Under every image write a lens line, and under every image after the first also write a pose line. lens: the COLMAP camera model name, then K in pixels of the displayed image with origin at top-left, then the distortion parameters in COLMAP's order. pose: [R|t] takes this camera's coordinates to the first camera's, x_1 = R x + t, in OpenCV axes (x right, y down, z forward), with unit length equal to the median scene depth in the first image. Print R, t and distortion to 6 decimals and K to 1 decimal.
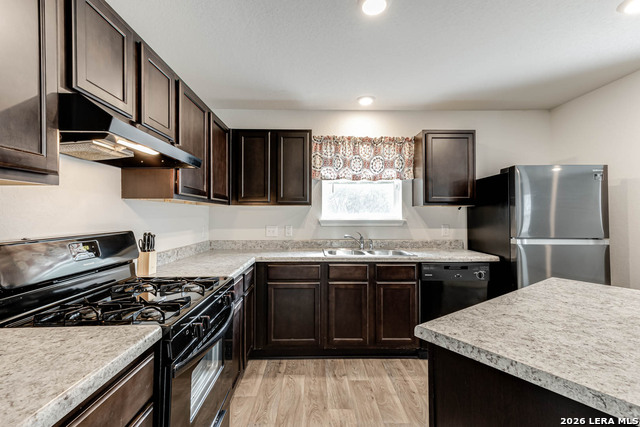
lens RADIAL K [[285.2, 0, 320.1], [0, 285.2, 210.5], [0, 0, 1]] dist [0.020467, 0.000221]
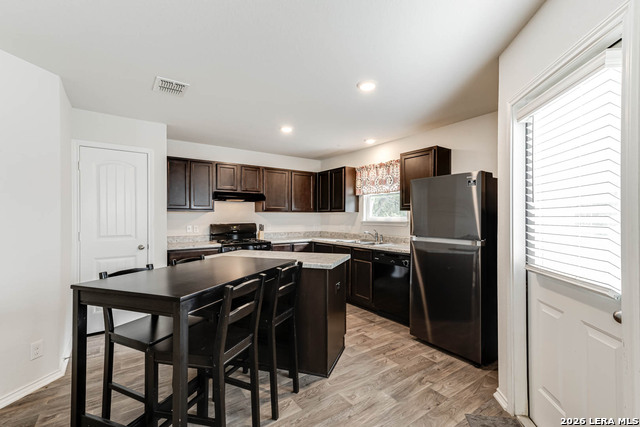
lens RADIAL K [[273.9, 0, 318.1], [0, 273.9, 222.6], [0, 0, 1]] dist [-0.004160, -0.000299]
pose [[0.559920, 0.014027, -0.828428, 1.109611], [0.012214, 0.999608, 0.025180, 0.000484], [0.828457, -0.024218, 0.559529, -0.023152]]
